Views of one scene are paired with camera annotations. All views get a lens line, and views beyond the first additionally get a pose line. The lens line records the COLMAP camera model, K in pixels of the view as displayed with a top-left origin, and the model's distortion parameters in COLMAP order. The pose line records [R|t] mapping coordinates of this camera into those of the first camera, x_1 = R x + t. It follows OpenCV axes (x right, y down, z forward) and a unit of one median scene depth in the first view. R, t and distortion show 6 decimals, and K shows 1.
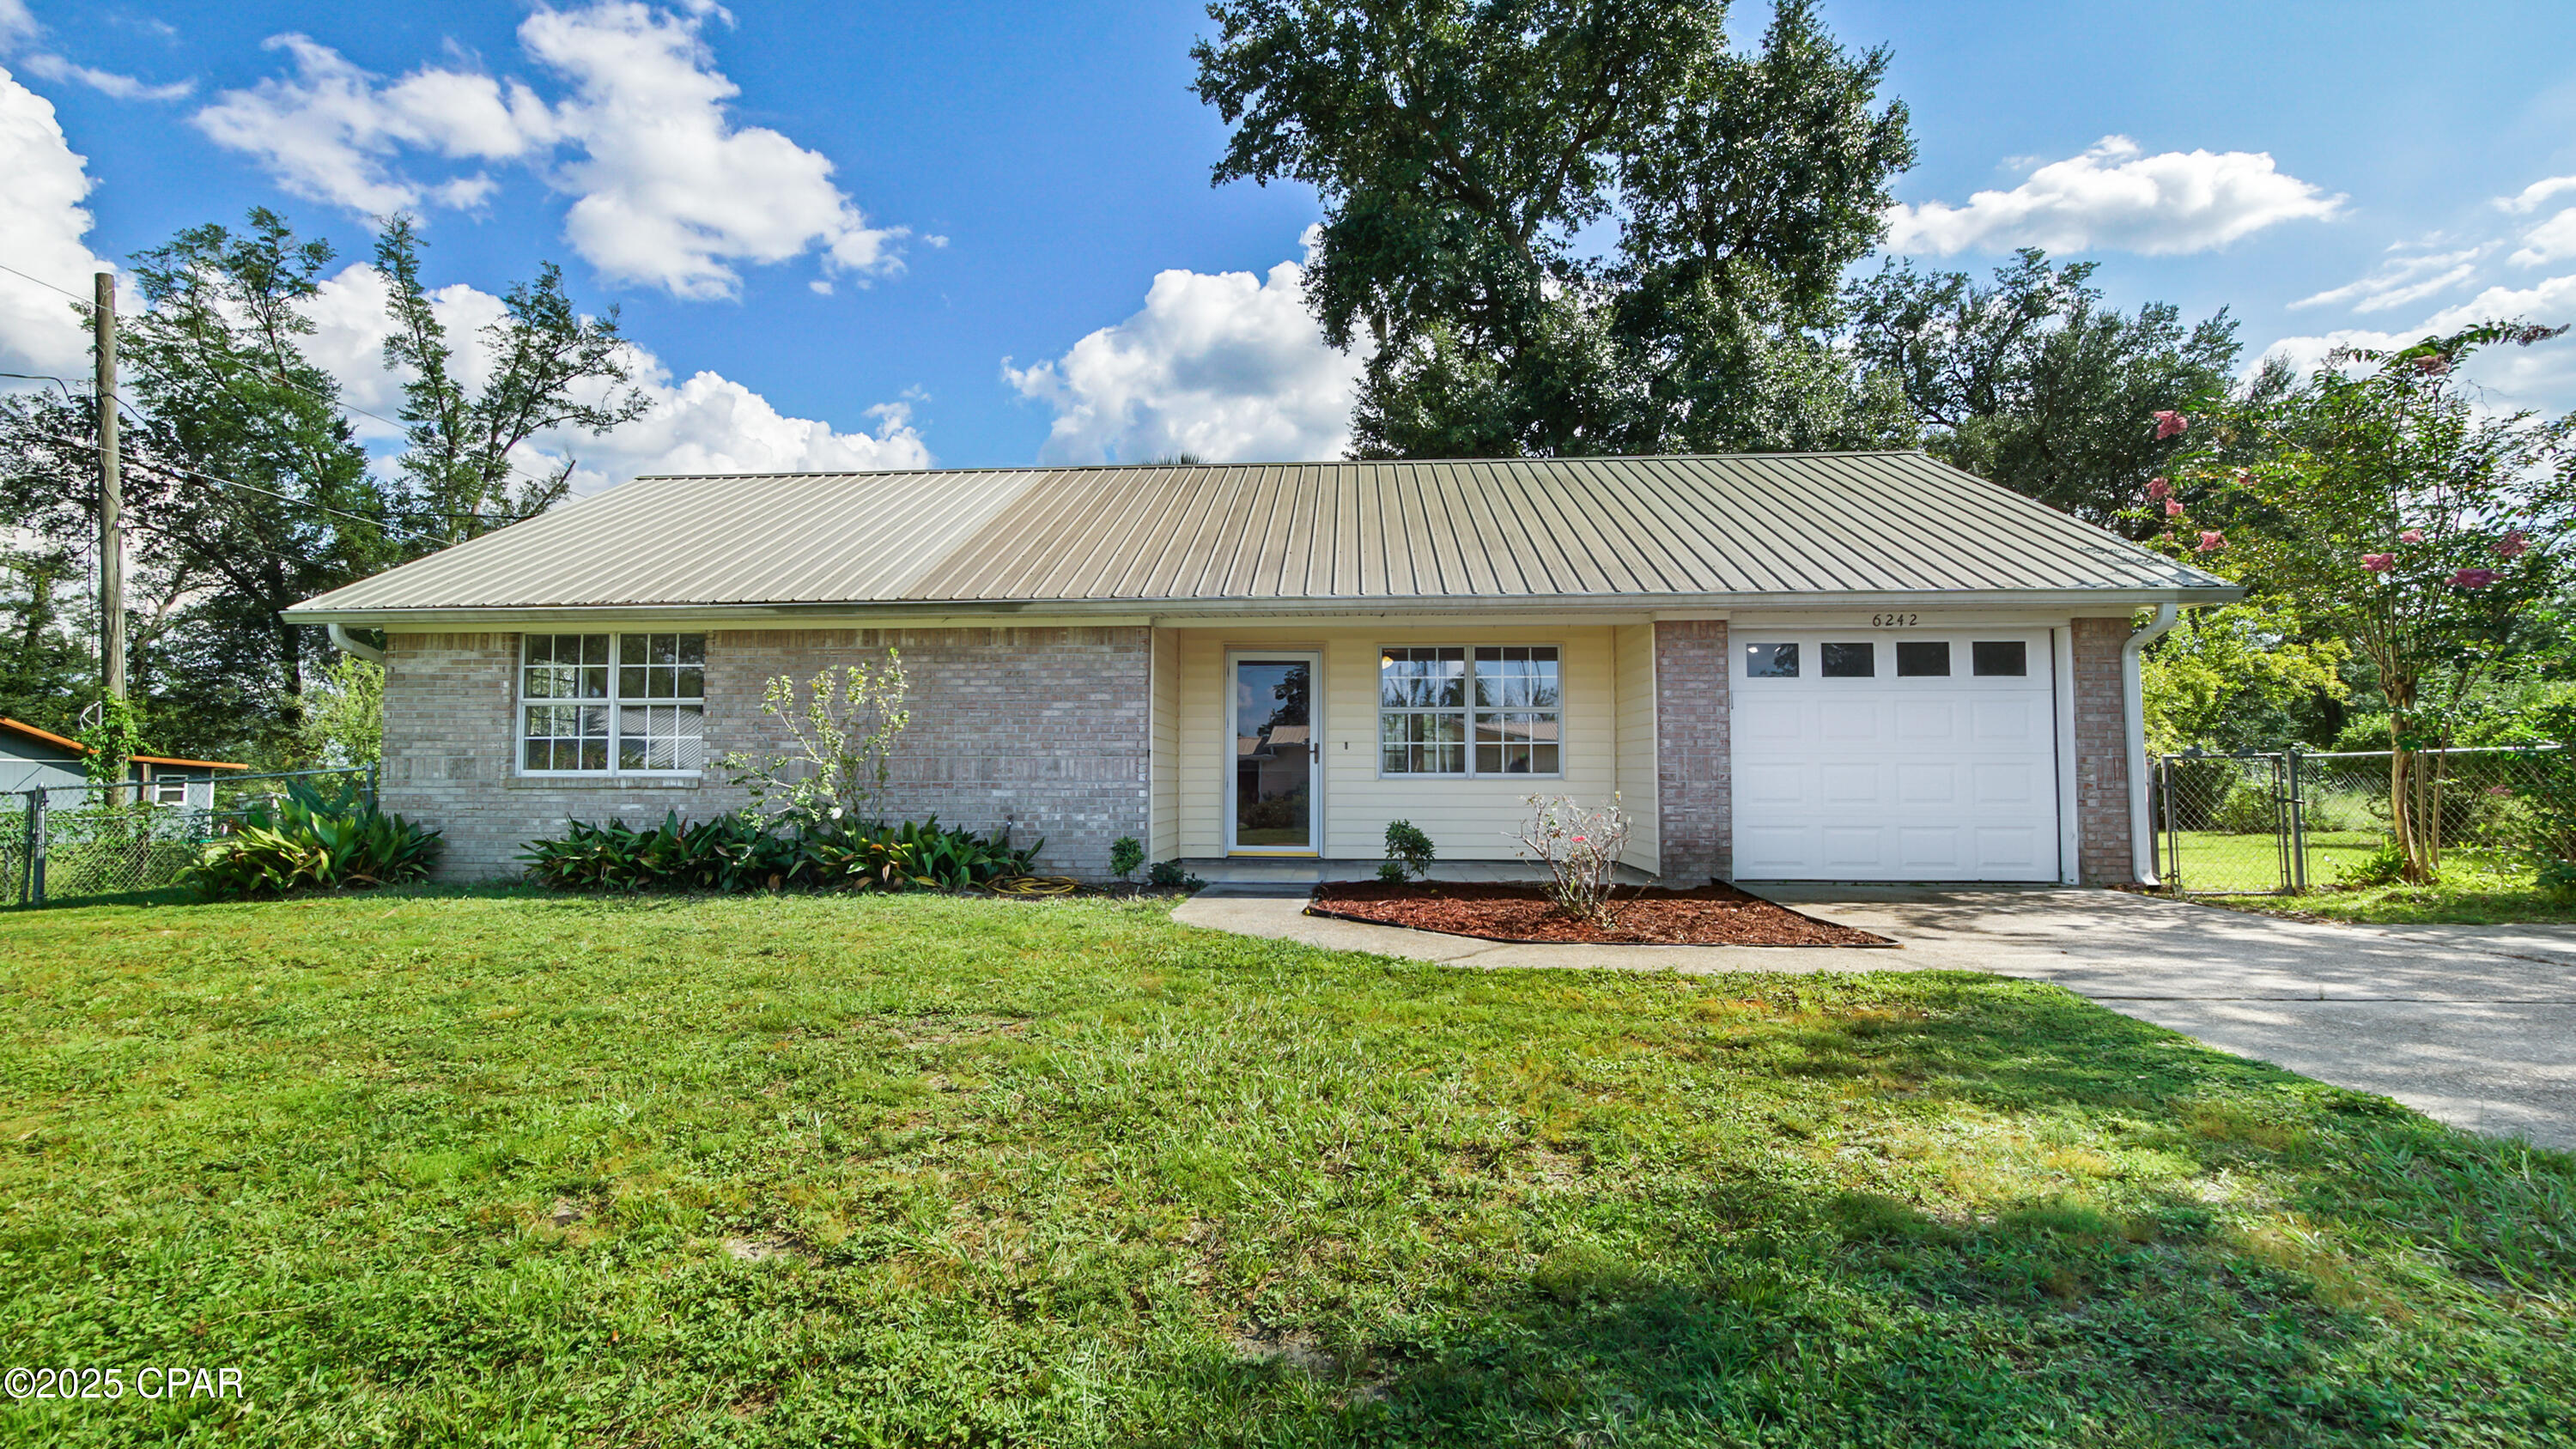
lens RADIAL K [[1137.3, 0, 1288.0], [0, 1137.3, 724.5], [0, 0, 1]] dist [0.001149, 0.000295]
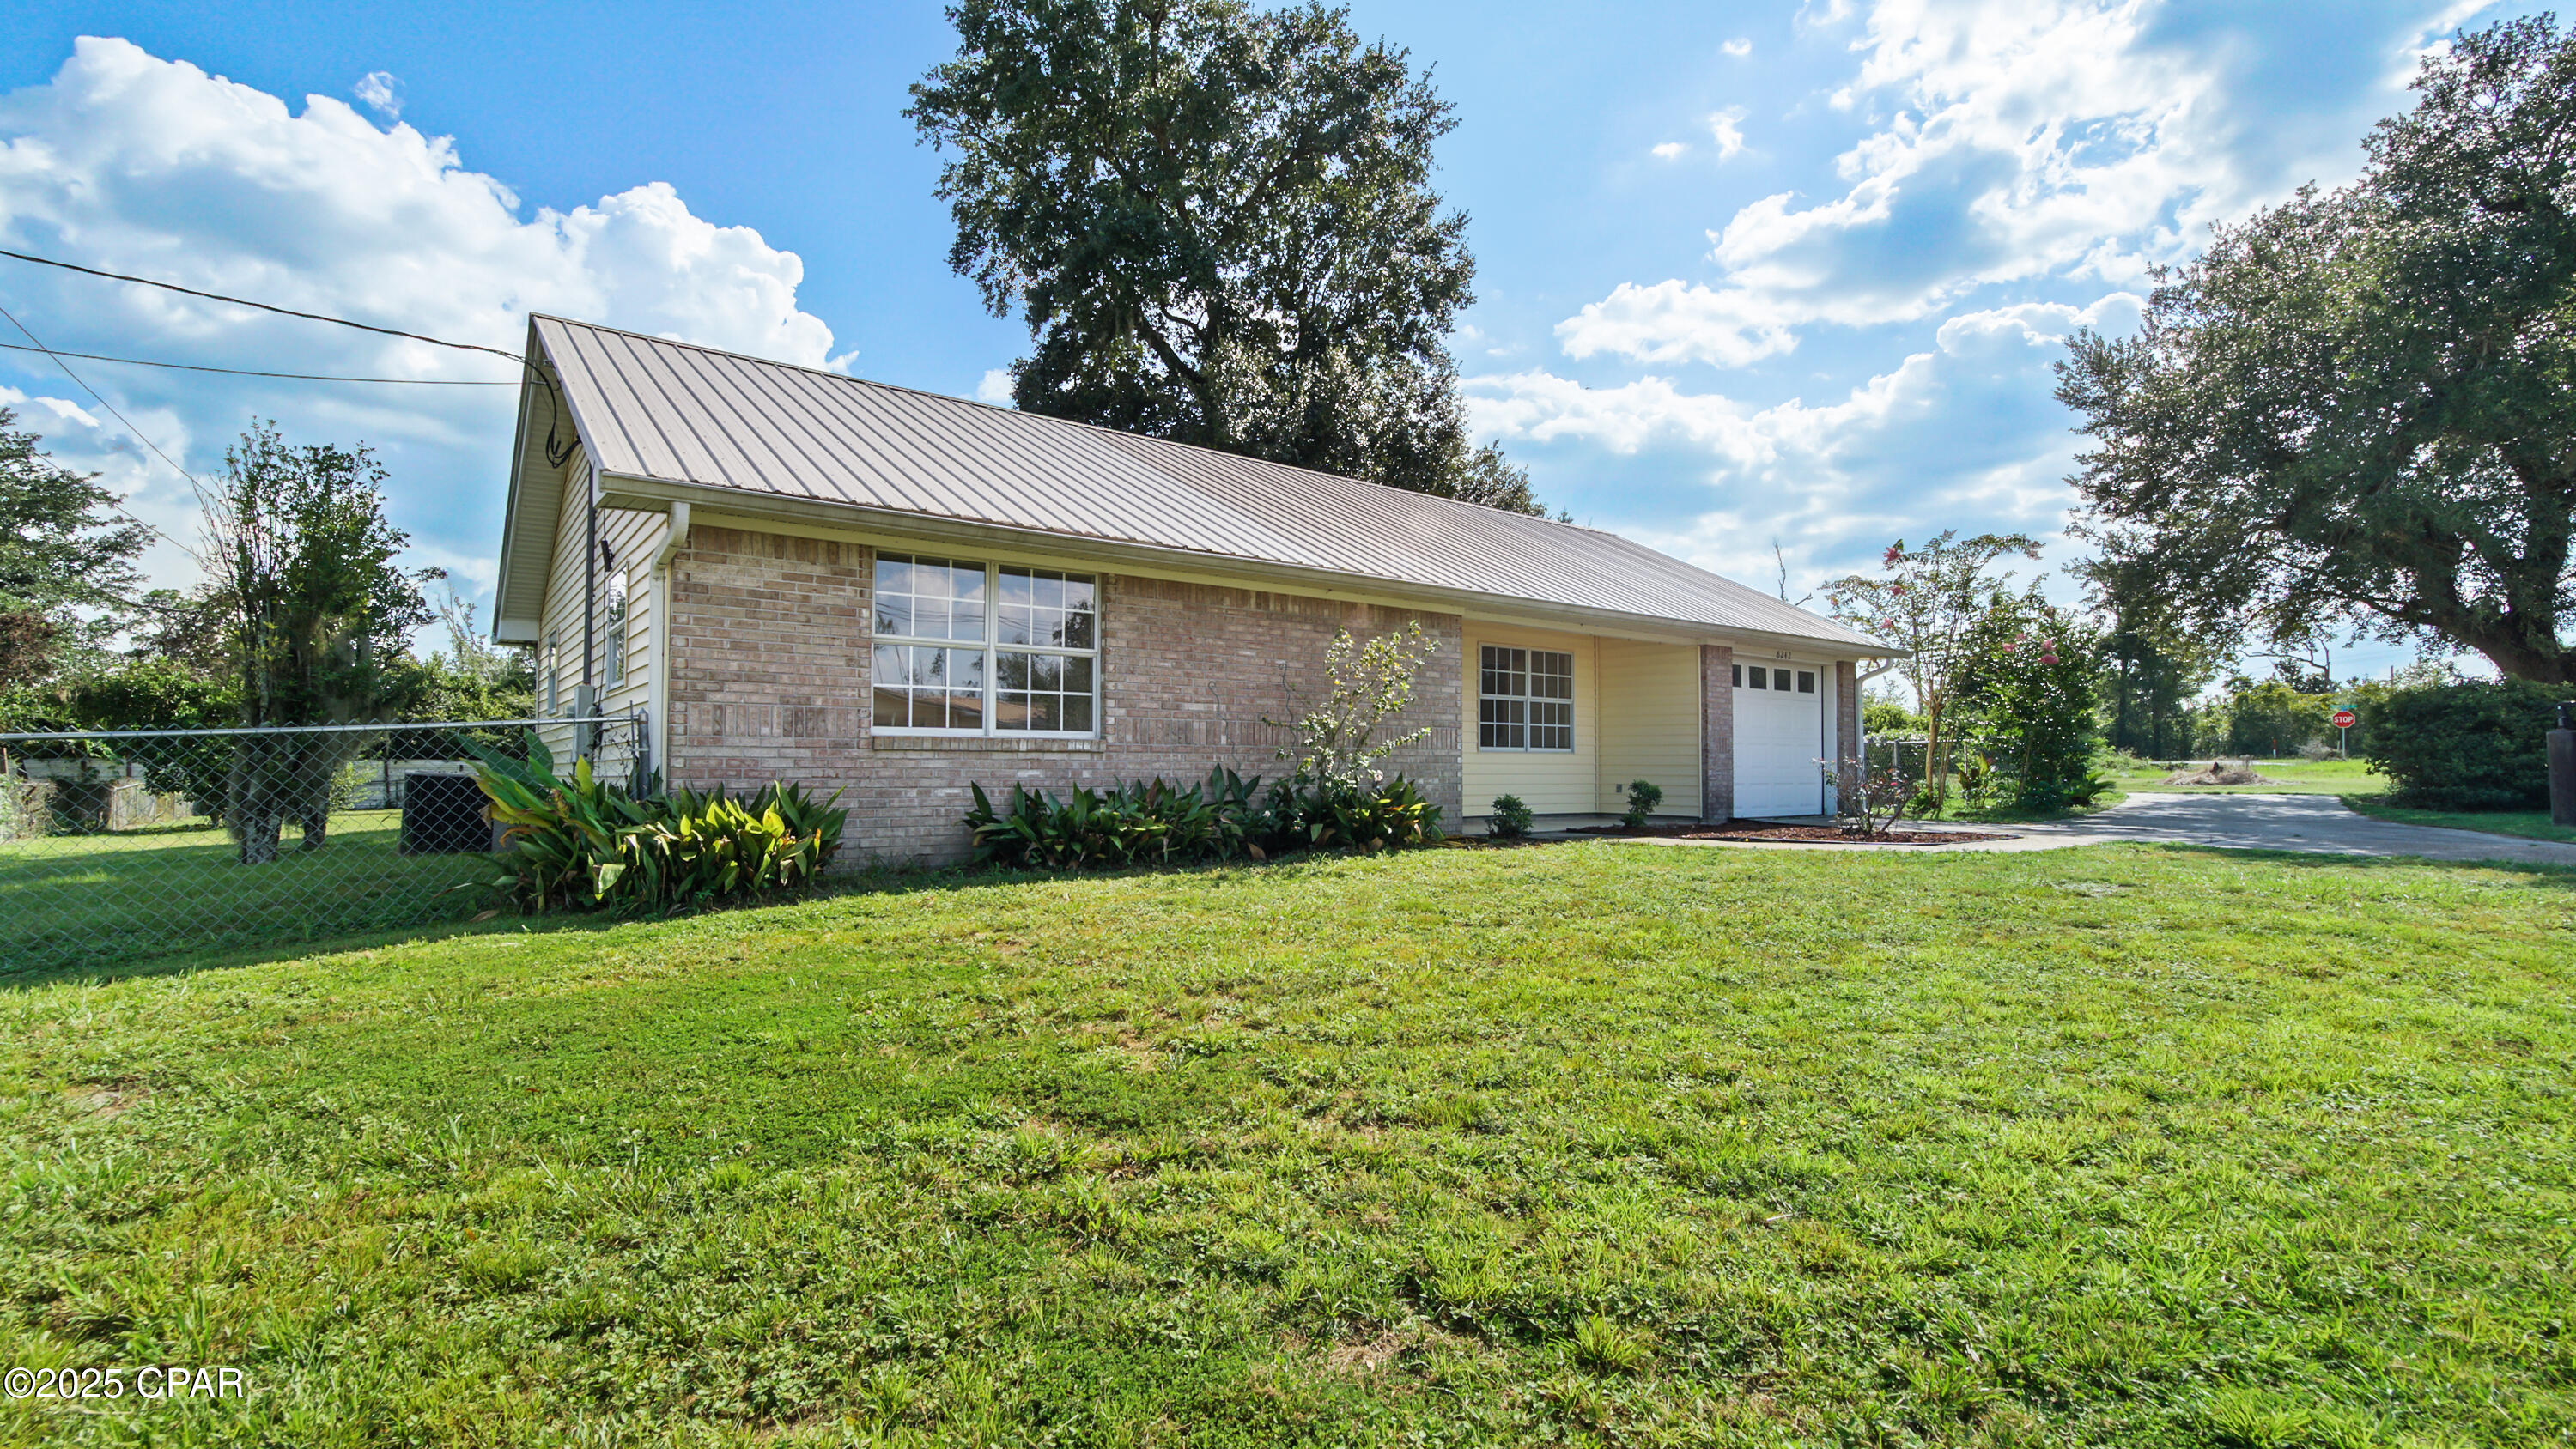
lens RADIAL K [[1137.3, 0, 1288.0], [0, 1137.3, 724.5], [0, 0, 1]] dist [0.001149, 0.000295]
pose [[0.738493, 0.026874, 0.673725, -1.003860], [-0.027435, 0.999576, -0.009800, 0.039221], [-0.673702, -0.011246, 0.738917, 0.257206]]
